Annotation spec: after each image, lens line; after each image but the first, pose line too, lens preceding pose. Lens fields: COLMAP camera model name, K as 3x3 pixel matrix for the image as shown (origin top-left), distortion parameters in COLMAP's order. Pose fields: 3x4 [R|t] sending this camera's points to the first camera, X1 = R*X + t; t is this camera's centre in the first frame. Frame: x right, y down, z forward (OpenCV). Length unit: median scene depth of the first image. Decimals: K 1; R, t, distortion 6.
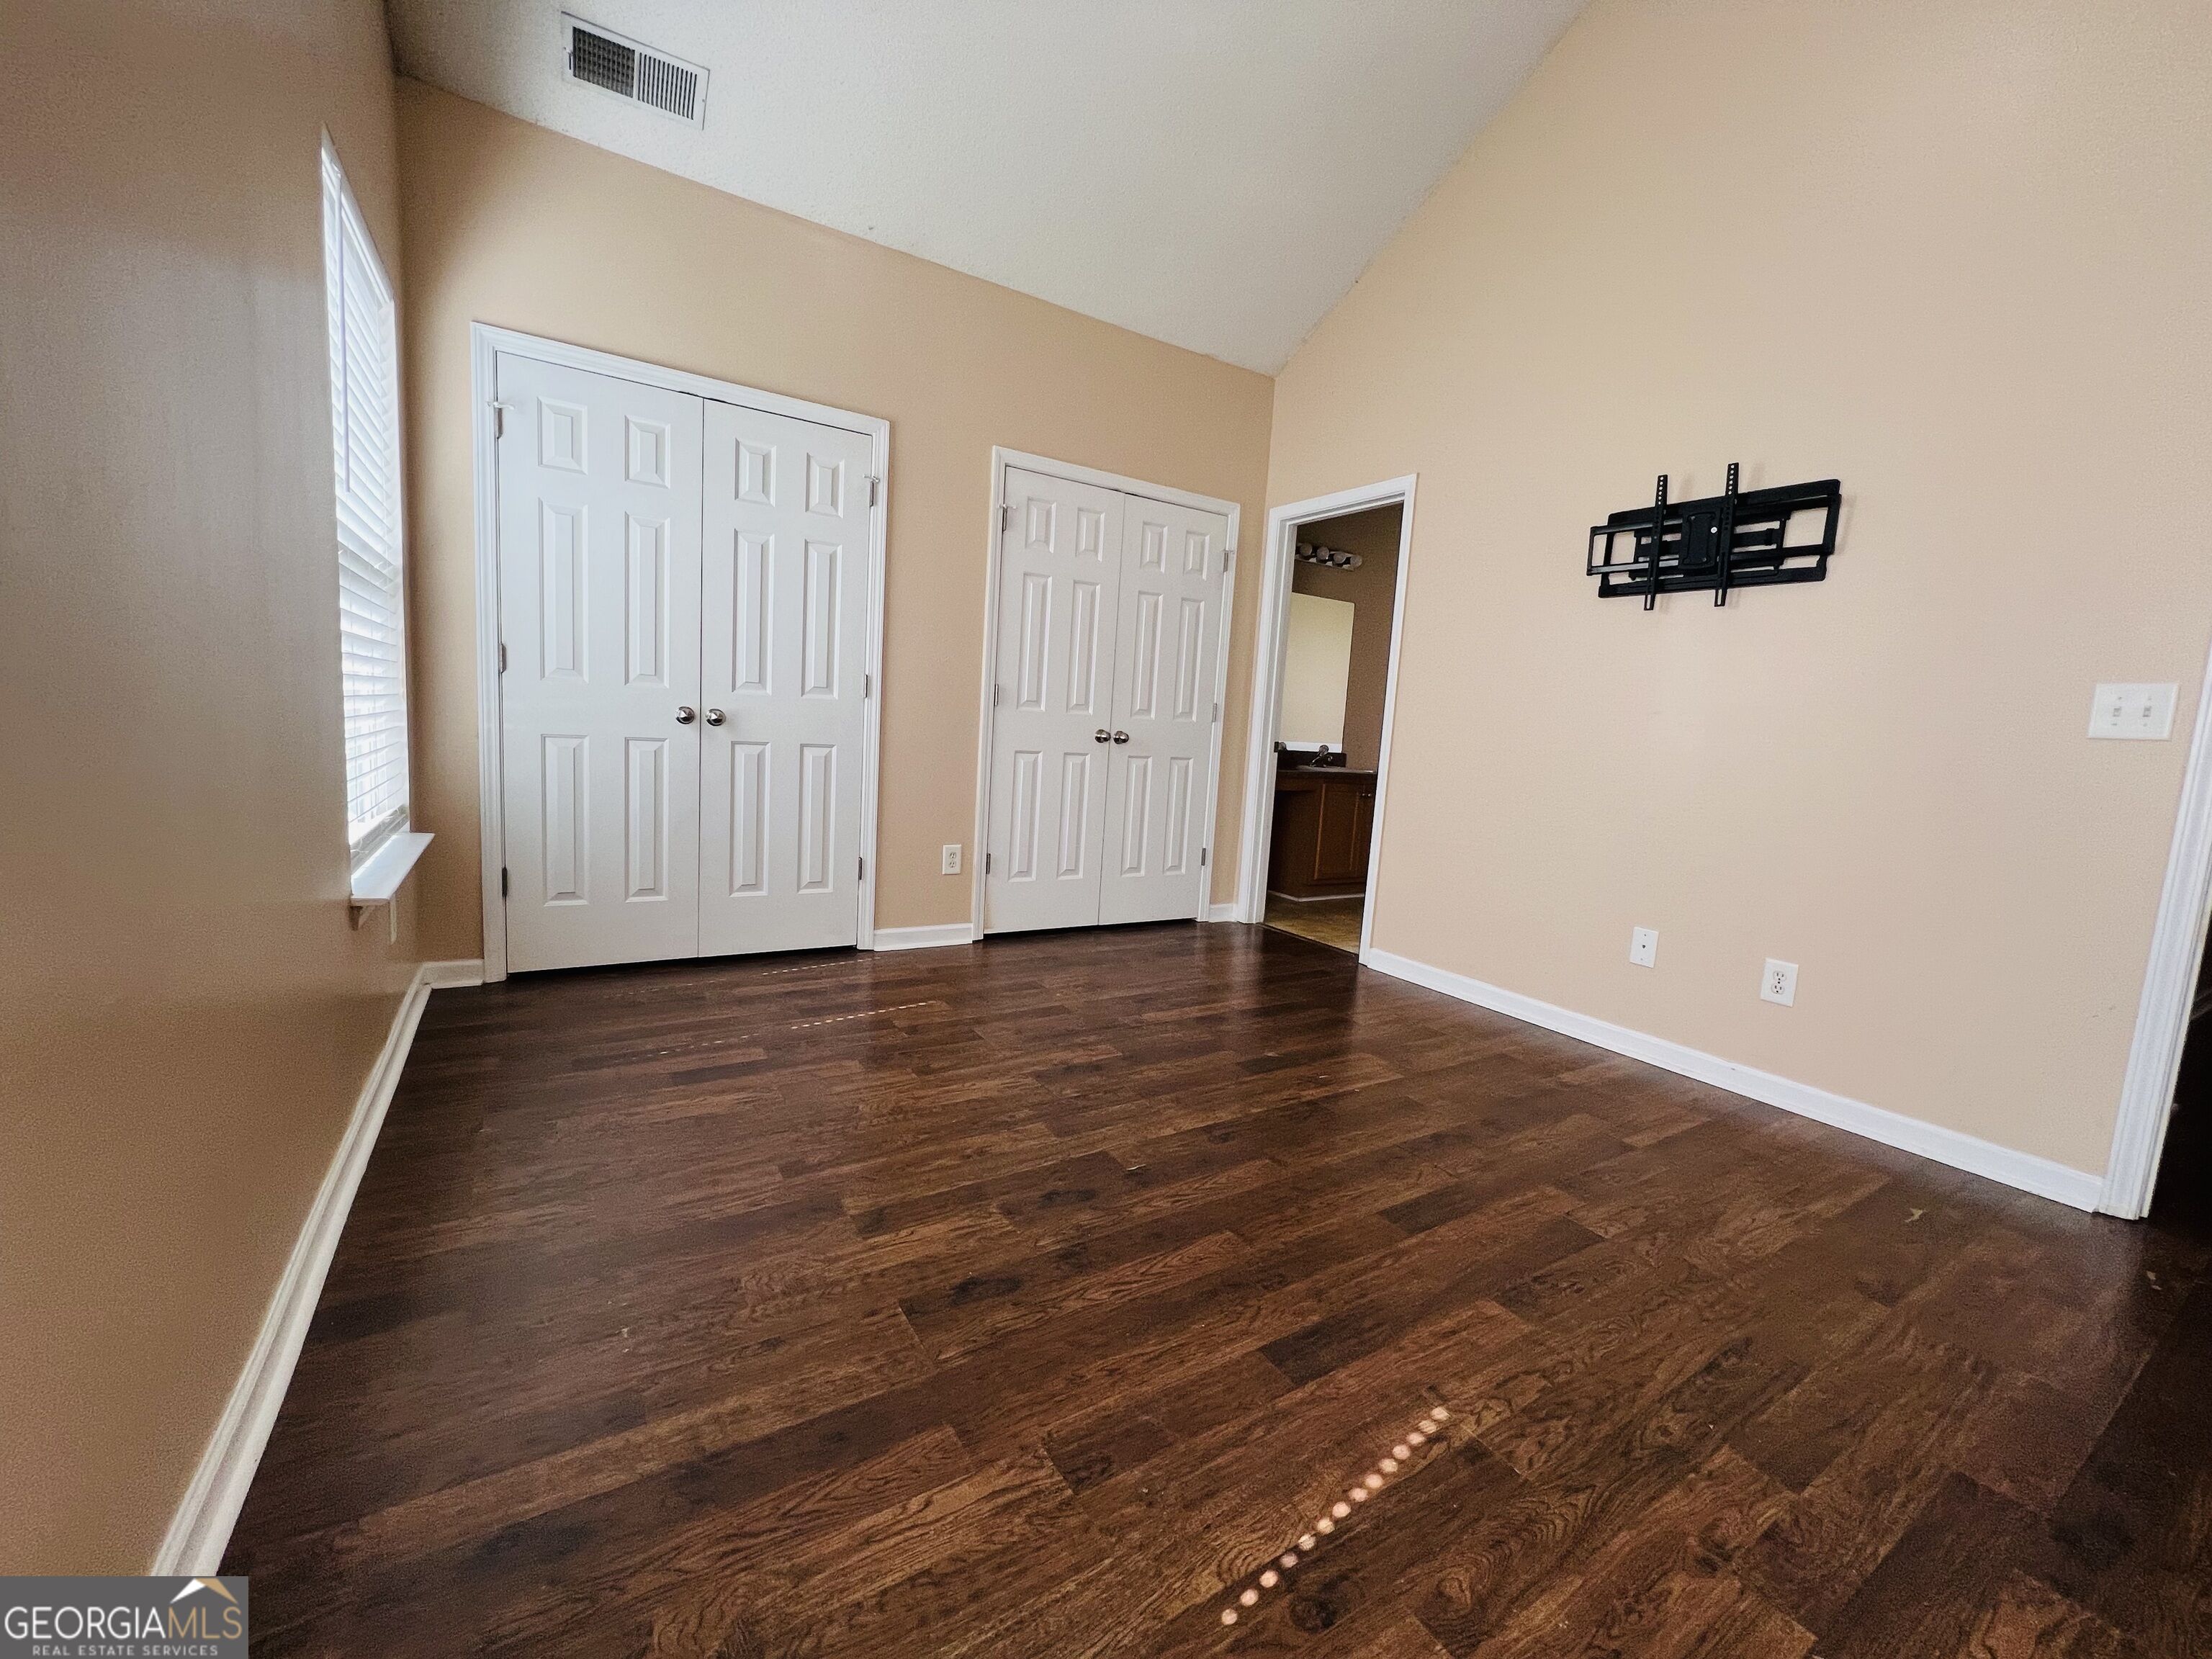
lens RADIAL K [[904.1, 0, 1104.7], [0, 904.1, 821.9], [0, 0, 1]] dist [-0.002935, 0.000453]
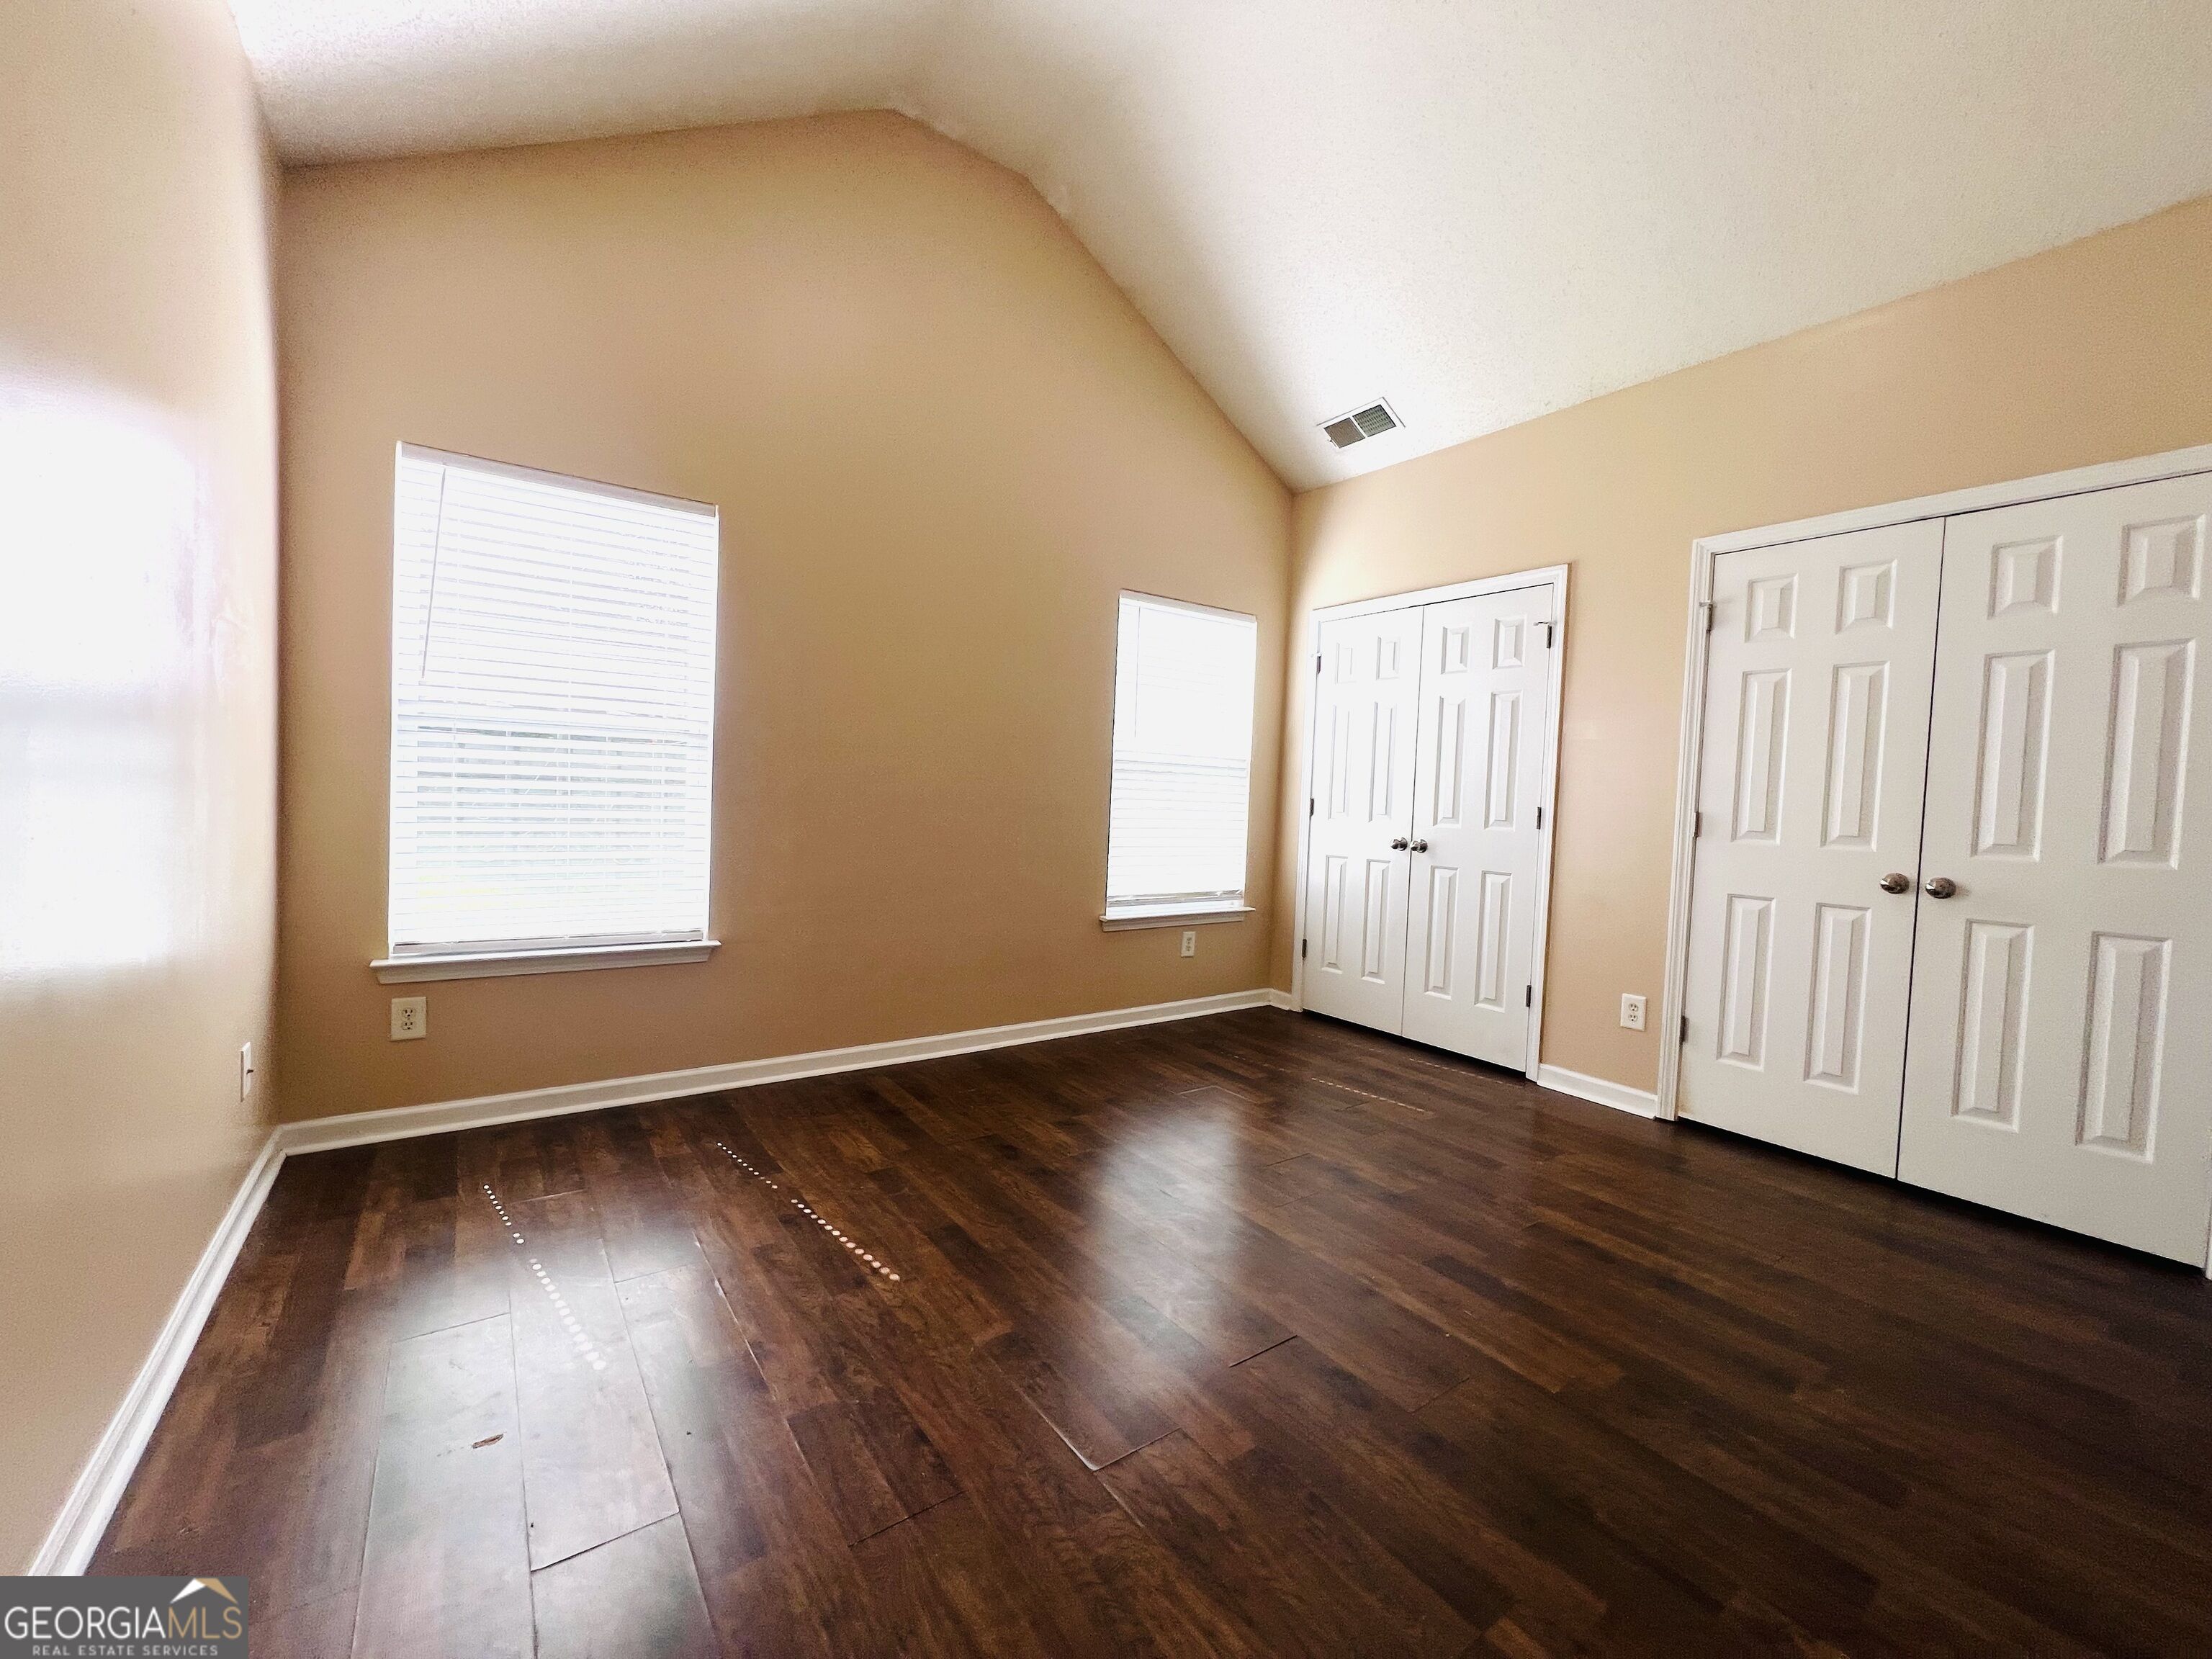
lens RADIAL K [[887.5, 0, 1097.5], [0, 887.5, 827.4], [0, 0, 1]] dist [-0.002120, -0.000534]
pose [[0.063712, -0.034228, -0.997381, 0.683173], [-0.170943, 0.984266, -0.044698, -0.007060], [0.983219, 0.173343, 0.056859, 0.430415]]
